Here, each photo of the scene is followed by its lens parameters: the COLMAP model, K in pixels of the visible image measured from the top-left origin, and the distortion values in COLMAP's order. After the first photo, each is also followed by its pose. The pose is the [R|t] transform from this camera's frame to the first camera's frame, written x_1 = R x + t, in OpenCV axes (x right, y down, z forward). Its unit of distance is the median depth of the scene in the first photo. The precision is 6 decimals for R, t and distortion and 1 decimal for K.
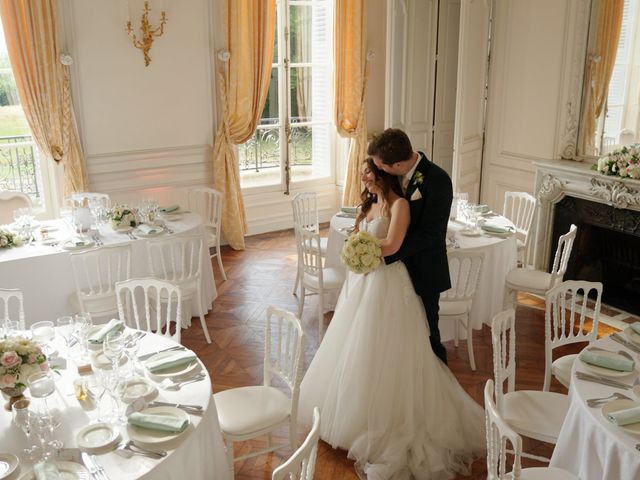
lens RADIAL K [[637.0, 0, 320.8], [0, 637.0, 232.8], [0, 0, 1]] dist [-0.066383, 0.020417]
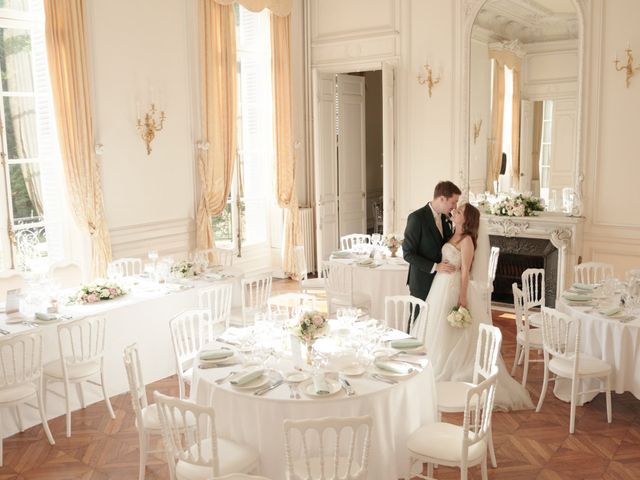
lens RADIAL K [[637.0, 0, 320.8], [0, 637.0, 232.8], [0, 0, 1]] dist [-0.066383, 0.020417]
pose [[0.936319, -0.065111, 0.345063, -0.387668], [0.111682, 0.986852, -0.116835, 0.063831], [-0.332918, 0.147932, 0.931279, -0.223790]]
